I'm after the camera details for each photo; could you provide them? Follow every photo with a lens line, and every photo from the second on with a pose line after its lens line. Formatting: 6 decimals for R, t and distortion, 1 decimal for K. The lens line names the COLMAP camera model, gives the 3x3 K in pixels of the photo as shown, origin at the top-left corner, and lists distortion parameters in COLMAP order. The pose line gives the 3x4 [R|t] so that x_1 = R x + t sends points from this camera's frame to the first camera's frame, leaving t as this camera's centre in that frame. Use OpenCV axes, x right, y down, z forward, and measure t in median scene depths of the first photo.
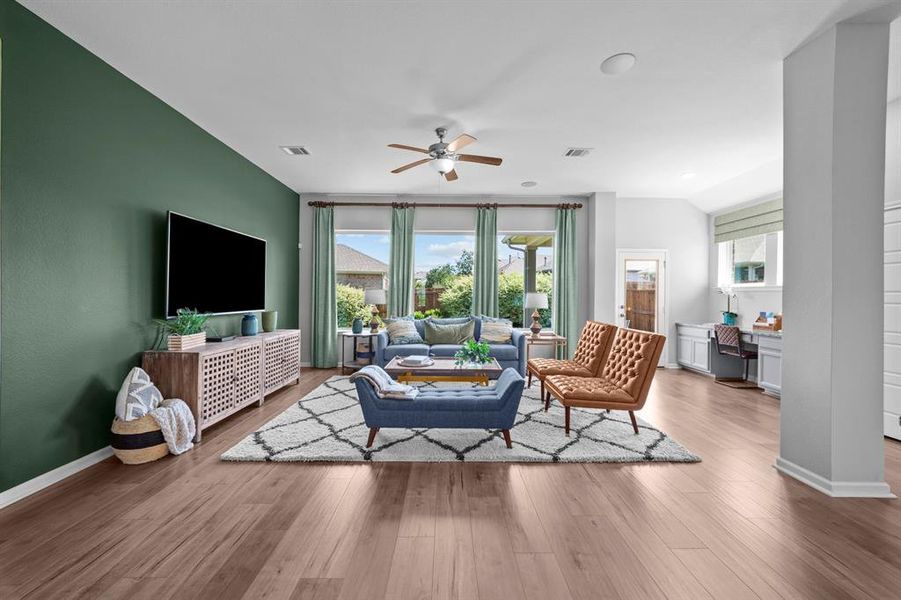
lens RADIAL K [[350.5, 0, 452.7], [0, 350.5, 299.0], [0, 0, 1]] dist [0.006756, -0.002216]
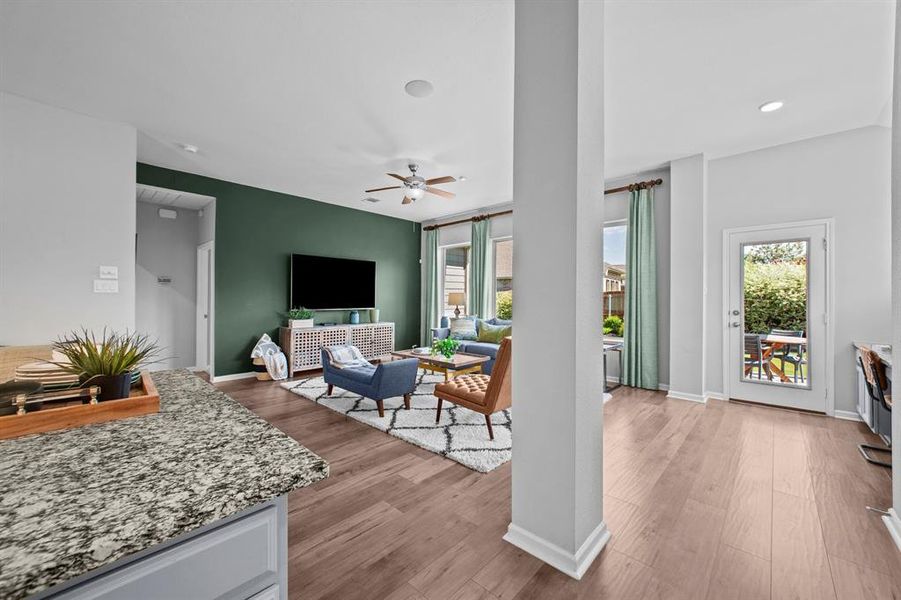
lens RADIAL K [[350.5, 0, 449.6], [0, 350.5, 298.5], [0, 0, 1]] dist [0.006756, -0.002216]
pose [[0.722277, -0.004735, -0.691588, 0.688161], [-0.003165, 0.999943, -0.010152, 0.004650], [0.691597, 0.009521, 0.722221, 0.142253]]
